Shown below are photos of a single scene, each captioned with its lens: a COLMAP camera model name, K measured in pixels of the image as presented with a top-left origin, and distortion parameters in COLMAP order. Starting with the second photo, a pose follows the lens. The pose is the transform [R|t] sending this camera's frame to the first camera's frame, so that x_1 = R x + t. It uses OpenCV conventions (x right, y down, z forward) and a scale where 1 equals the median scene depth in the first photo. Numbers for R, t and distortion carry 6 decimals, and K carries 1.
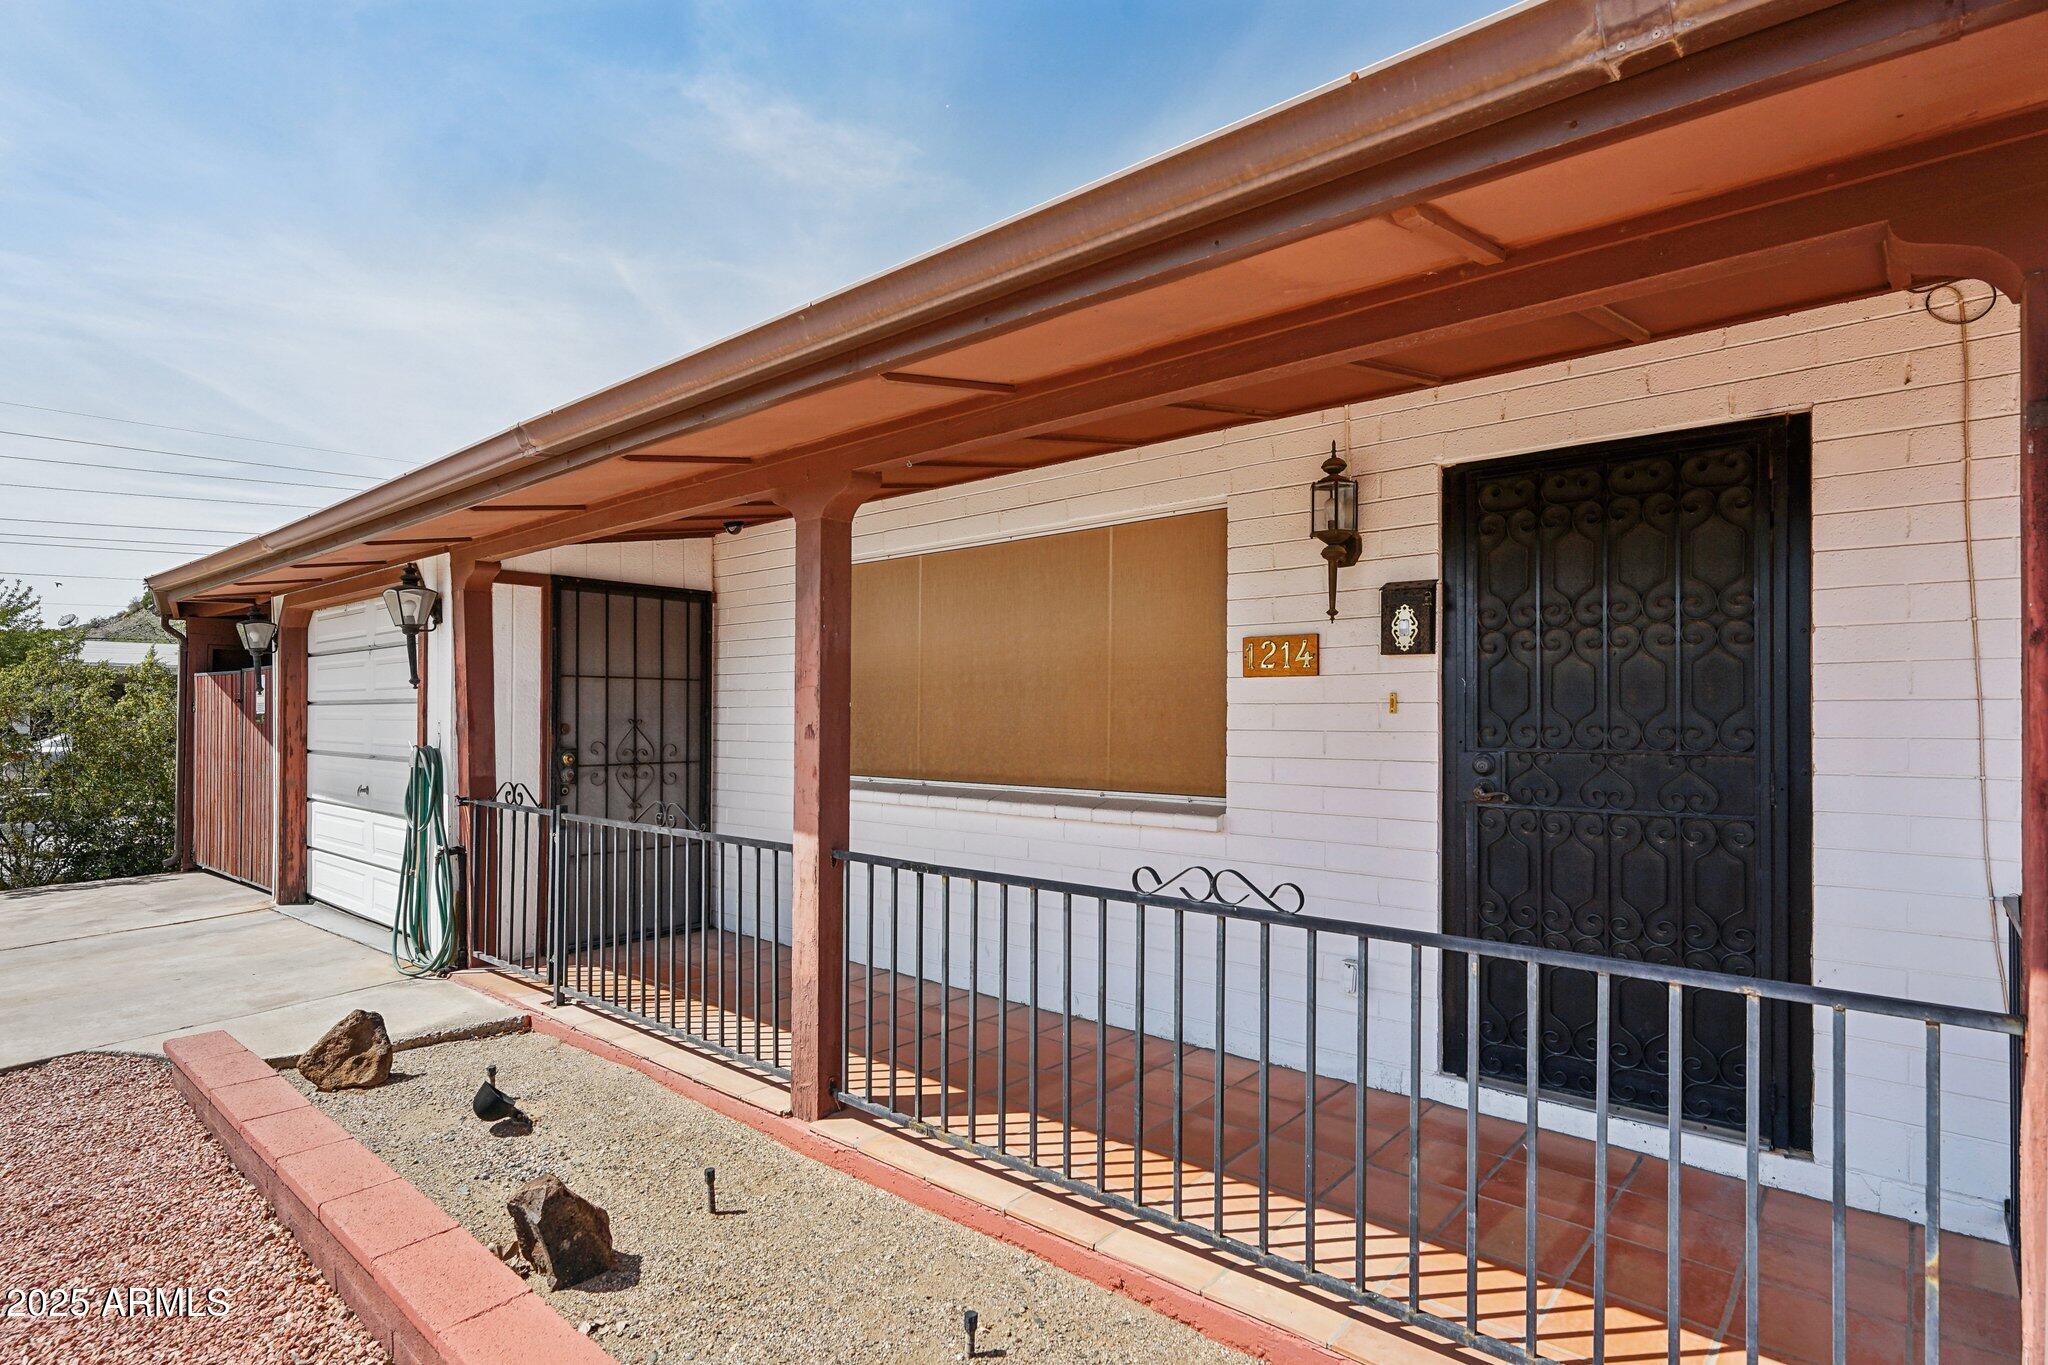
lens RADIAL K [[1017.0, 0, 1025.1], [0, 1017.0, 705.3], [0, 0, 1]] dist [-0.018560, -0.000042]
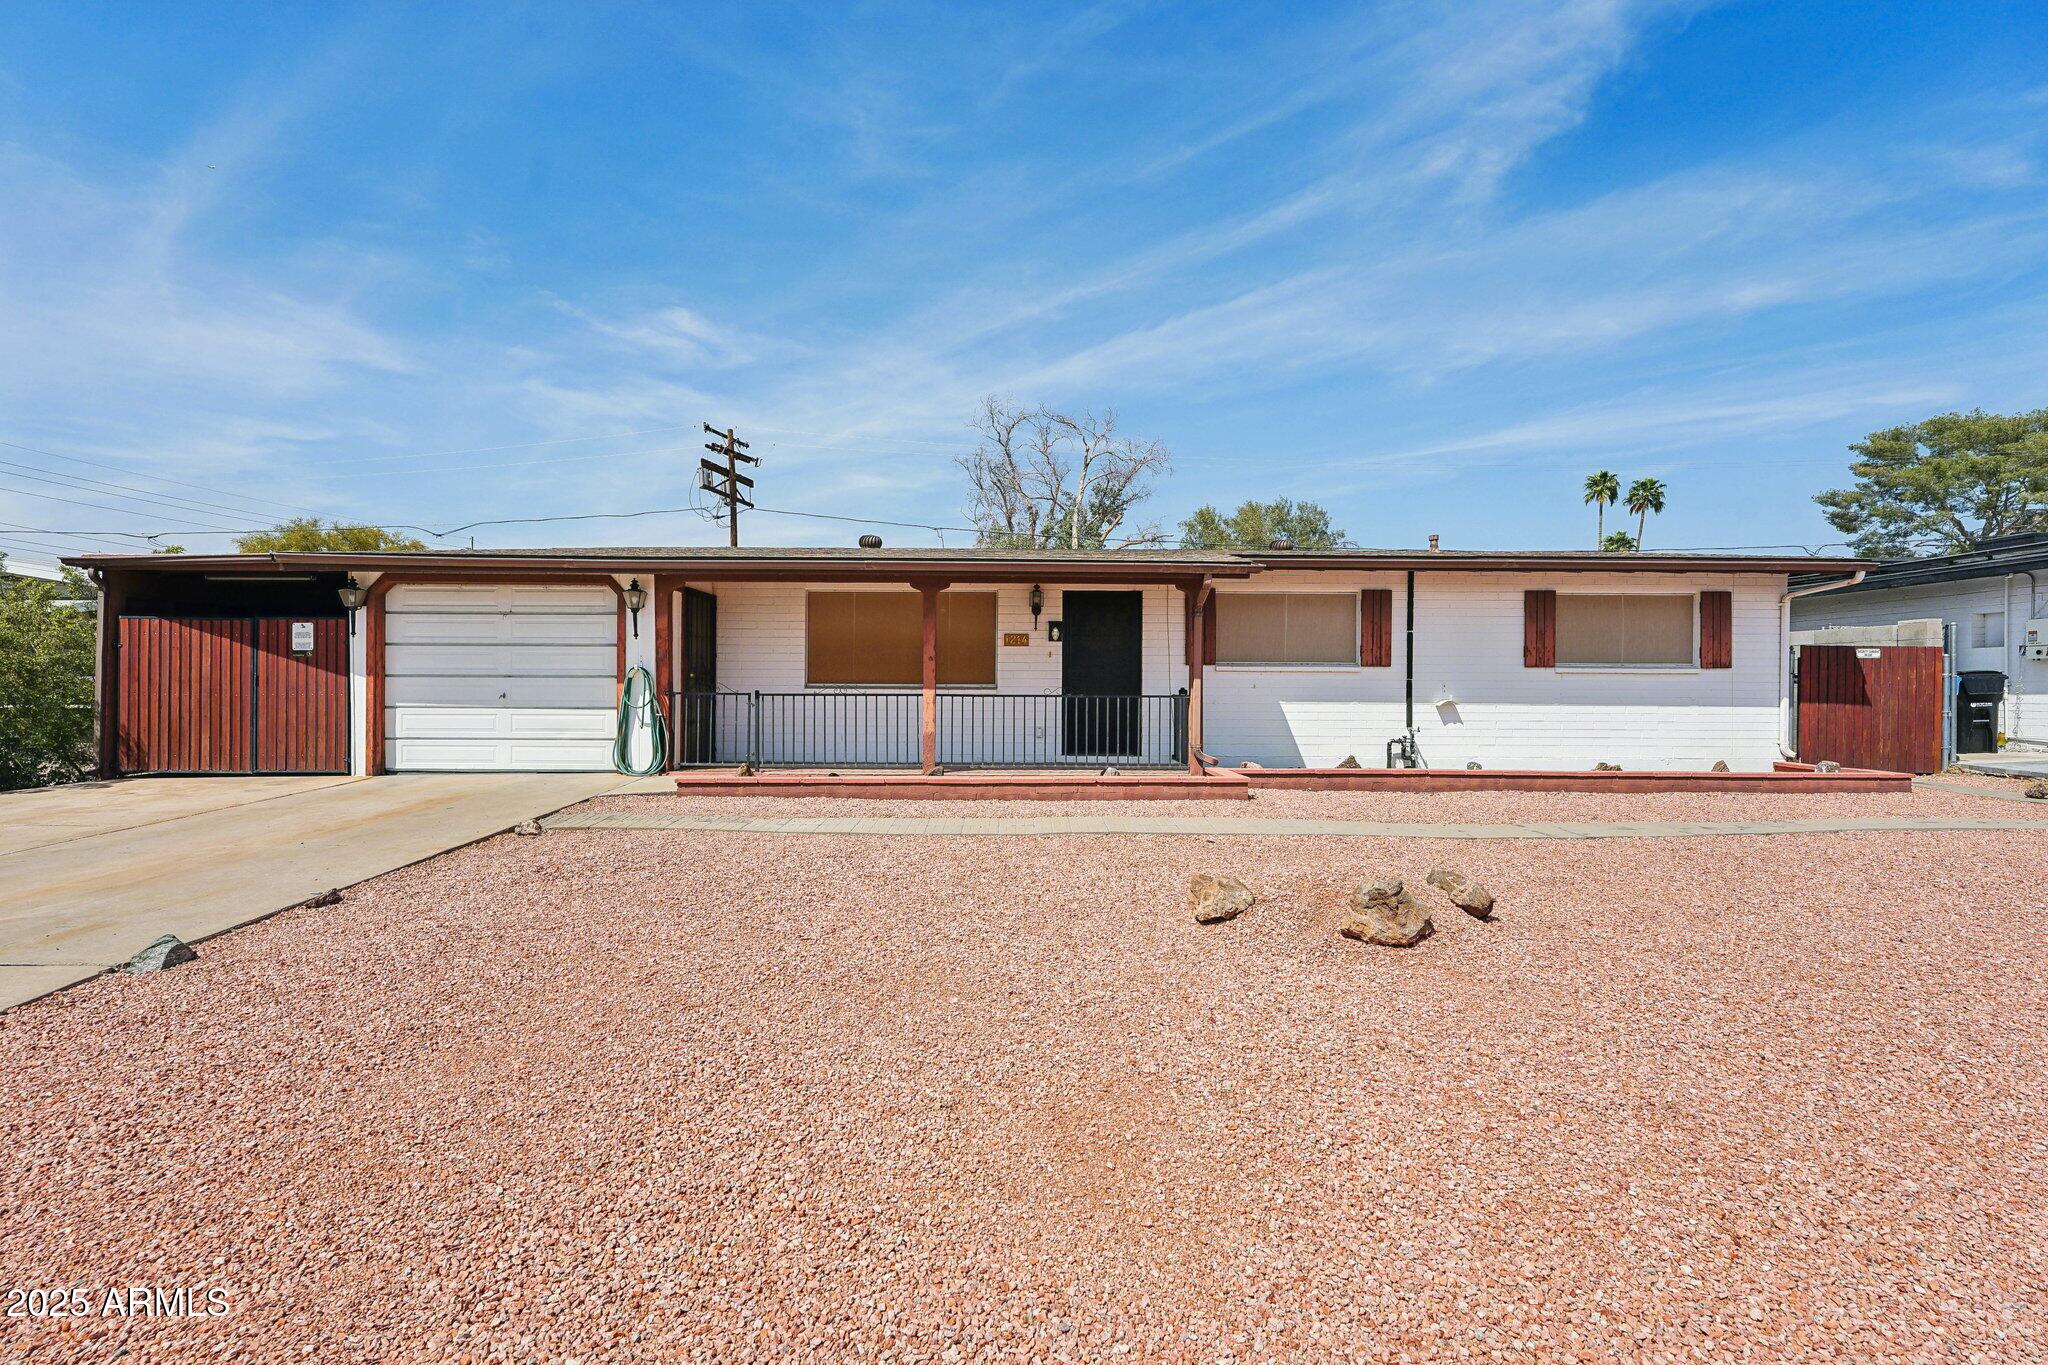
lens RADIAL K [[917.0, 0, 1024.0], [0, 917.0, 682.5], [0, 0, 1]] dist [-0.002372, -0.000029]
pose [[0.758993, 0.003636, 0.651088, -1.575928], [-0.010248, 0.999927, 0.006362, 0.066557], [-0.651018, -0.011501, 0.758975, -1.213524]]
